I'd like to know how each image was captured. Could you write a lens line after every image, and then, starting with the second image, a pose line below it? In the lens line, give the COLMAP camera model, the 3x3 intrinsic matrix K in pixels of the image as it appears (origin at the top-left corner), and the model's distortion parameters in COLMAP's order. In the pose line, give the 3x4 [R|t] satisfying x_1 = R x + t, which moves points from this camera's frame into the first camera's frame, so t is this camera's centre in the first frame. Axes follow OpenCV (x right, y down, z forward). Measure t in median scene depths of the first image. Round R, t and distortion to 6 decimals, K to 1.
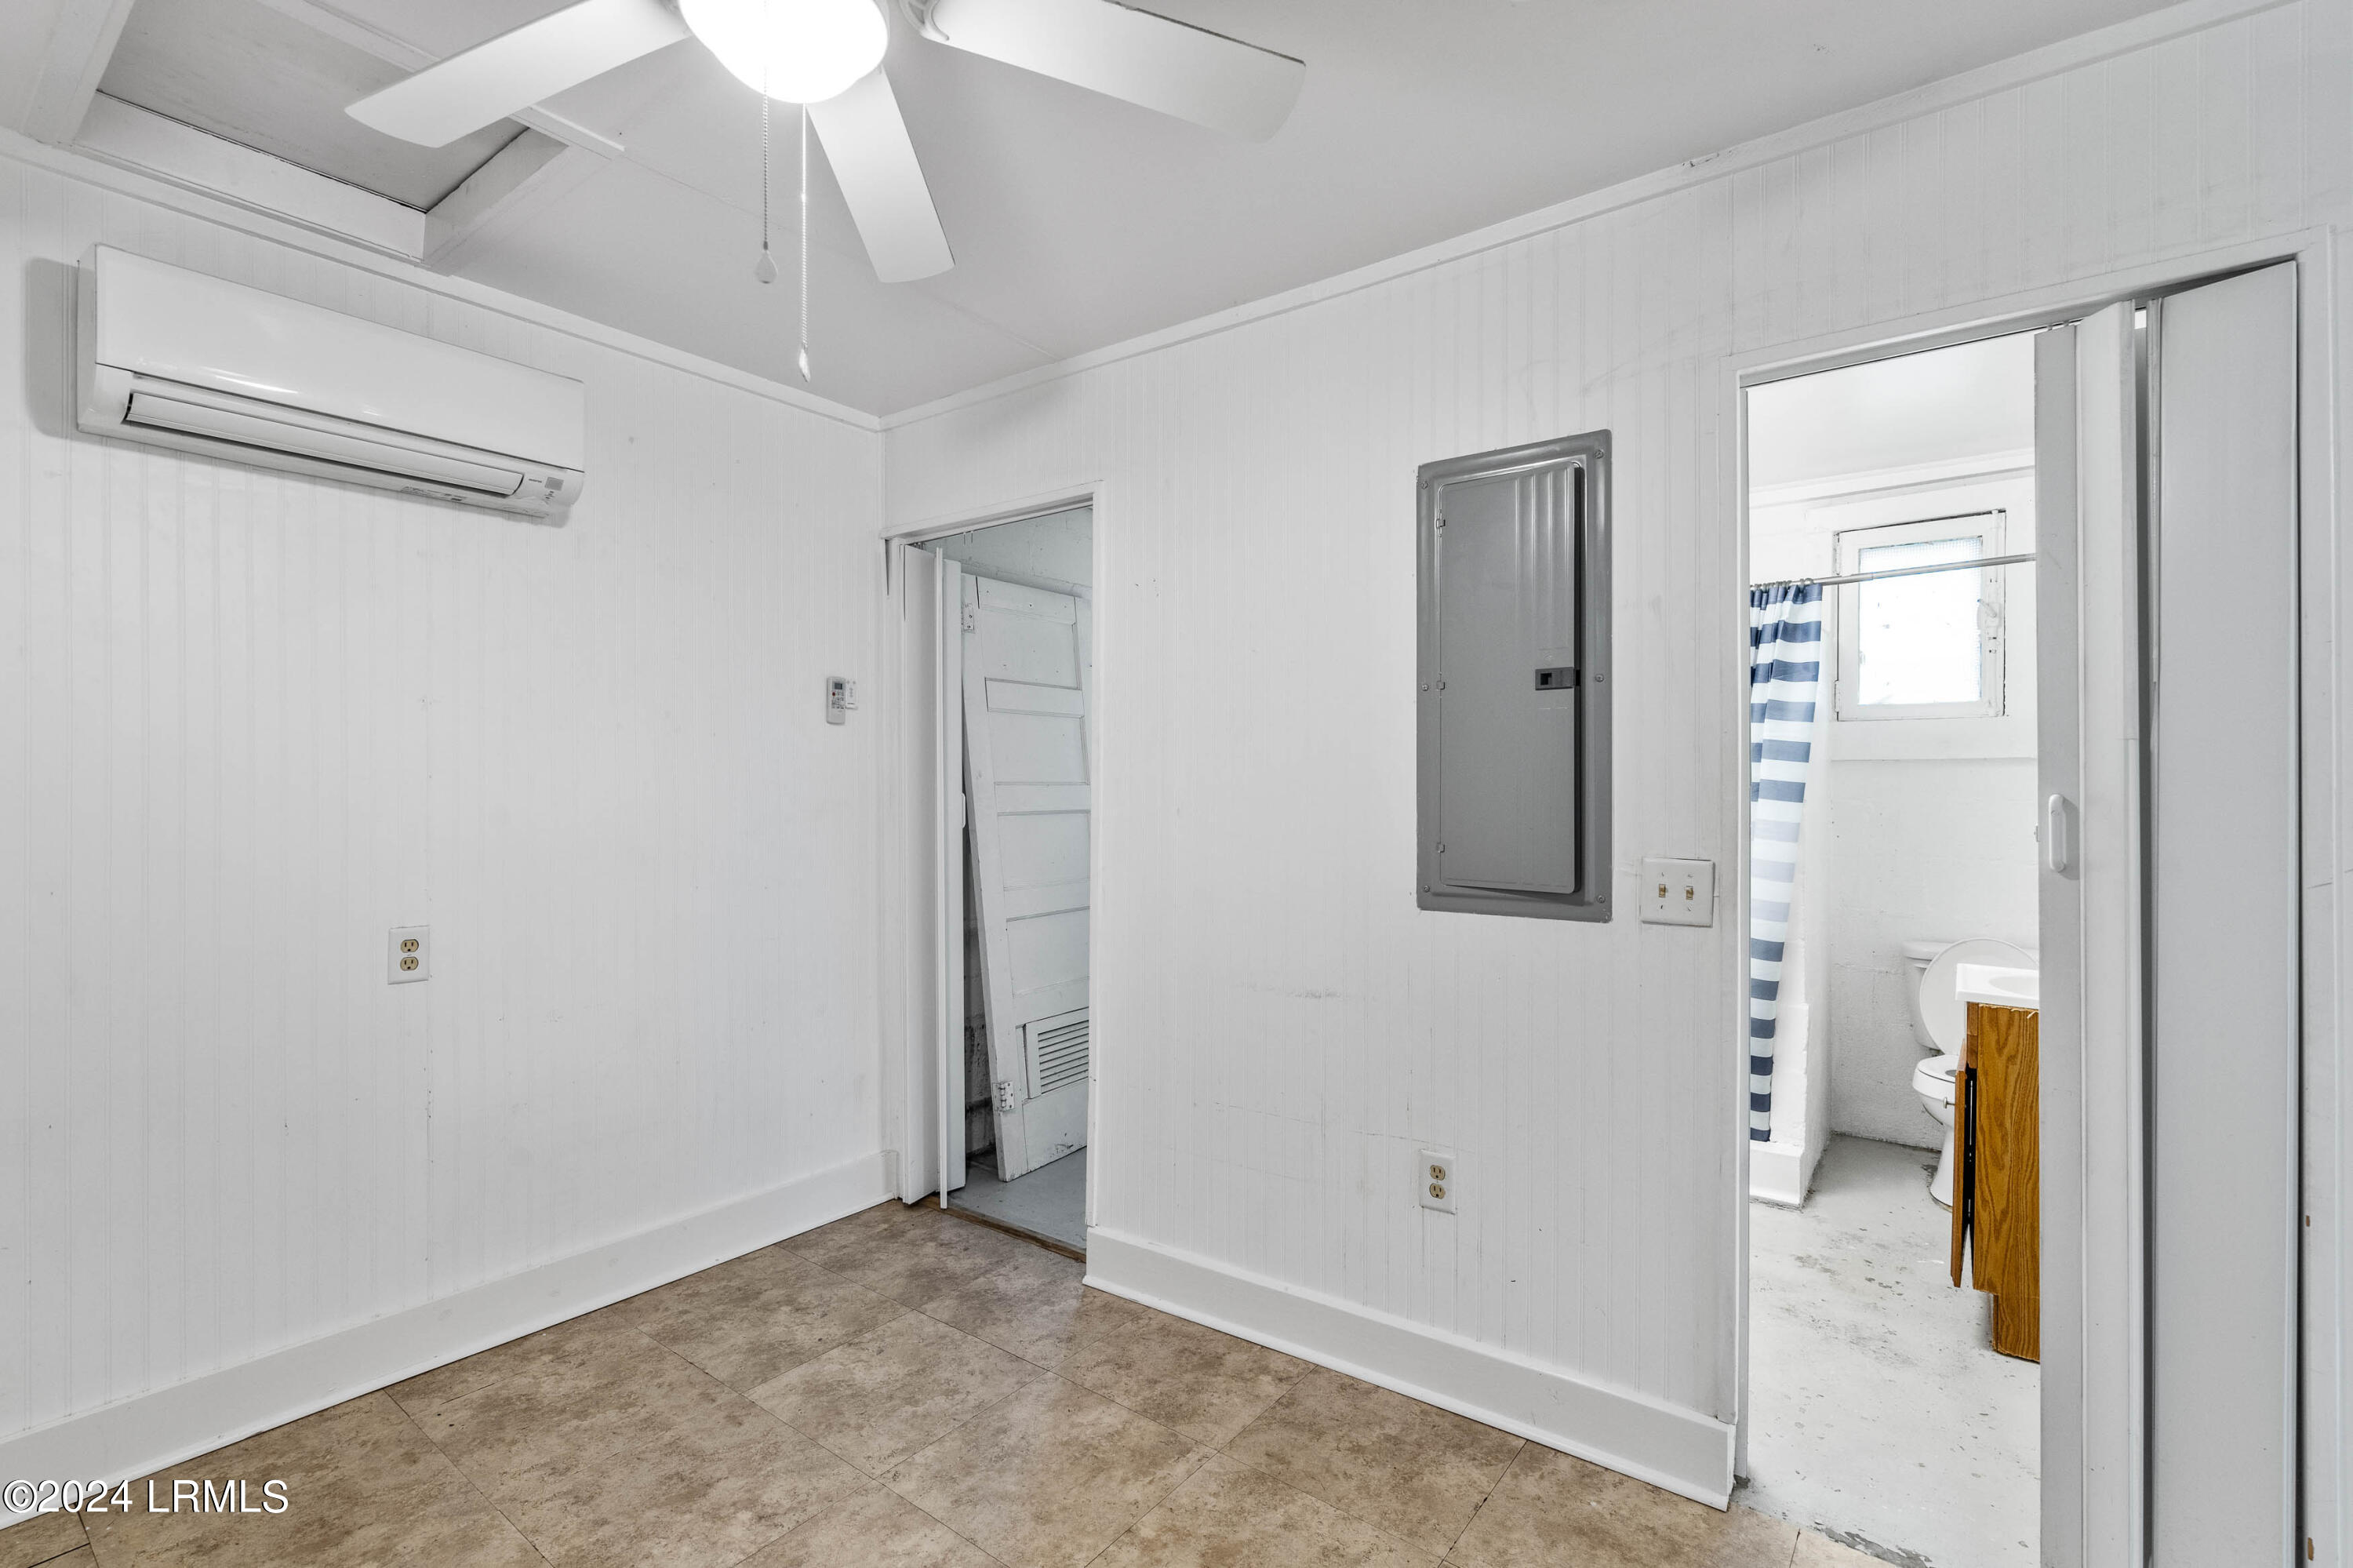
lens RADIAL K [[1079.4, 0, 1179.3], [0, 1079.4, 809.4], [0, 0, 1]] dist [0.000486, 0.000532]
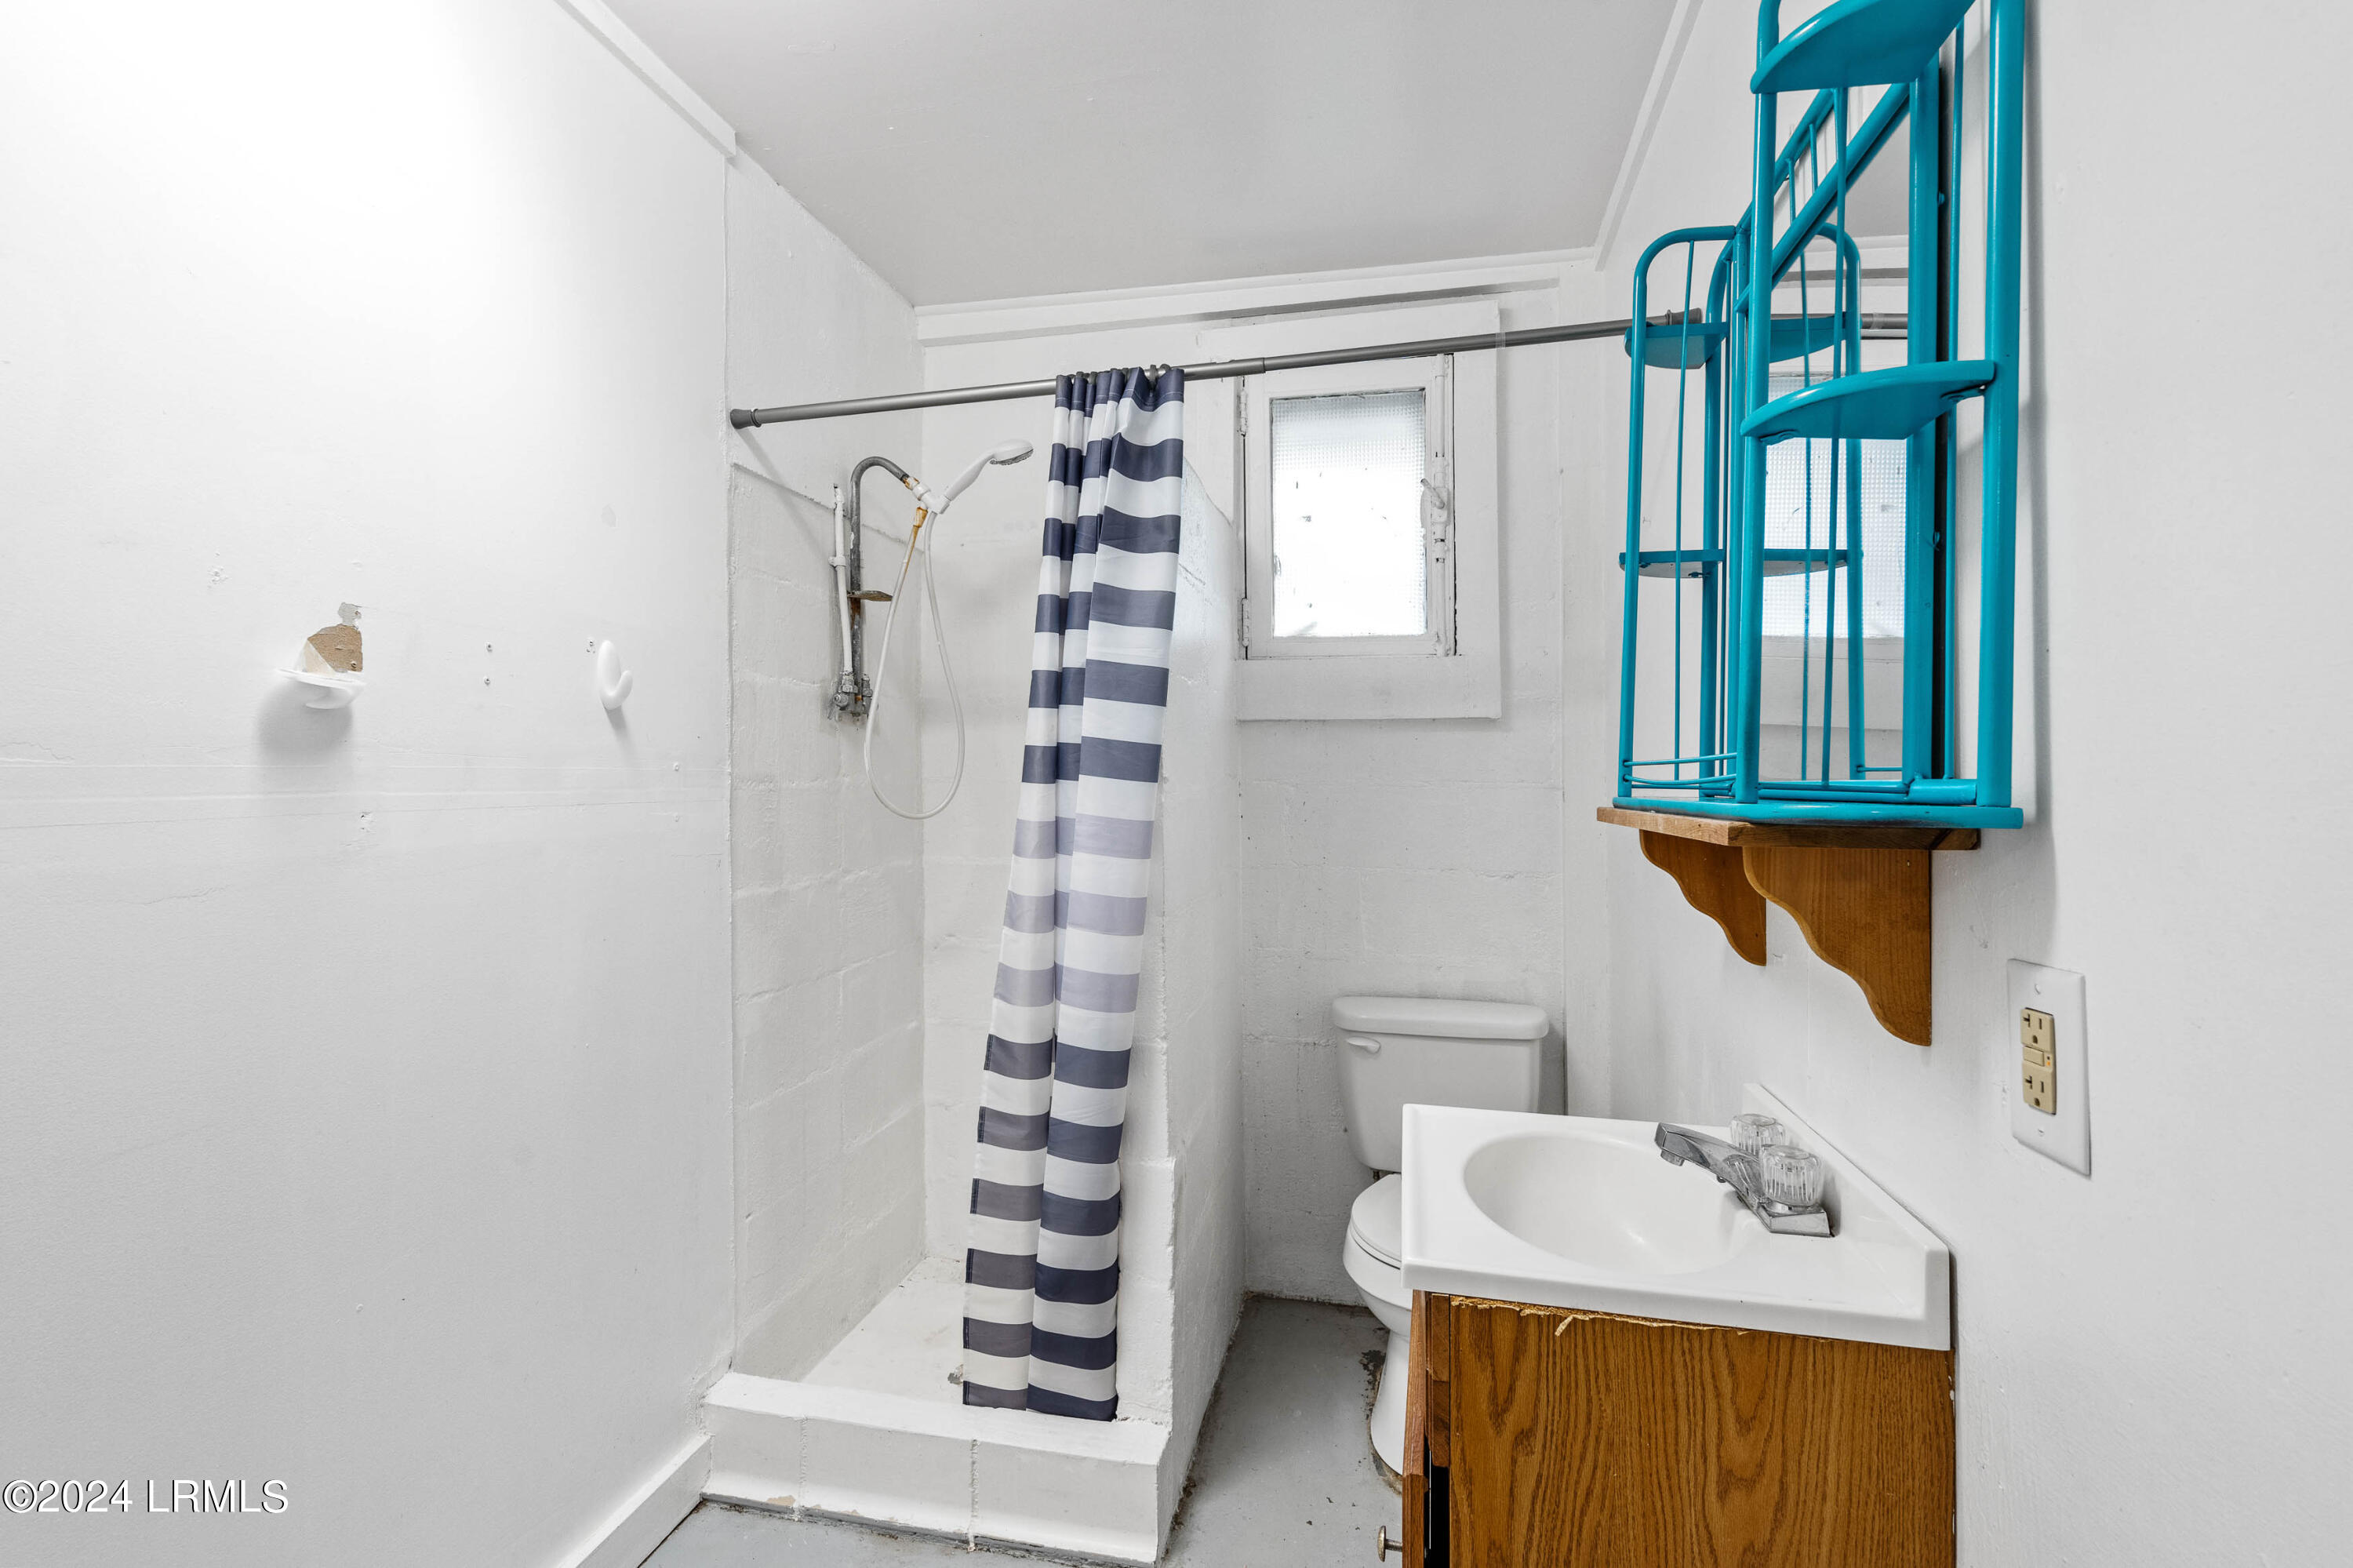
lens RADIAL K [[1053.5, 0, 1176.5], [0, 1053.5, 784.0], [0, 0, 1]] dist [-0.003304, 0.001529]
pose [[0.915667, -0.003210, 0.401925, 0.481882], [0.010361, 0.999824, -0.015619, 0.003257], [-0.401804, 0.018466, 0.915539, 0.666304]]
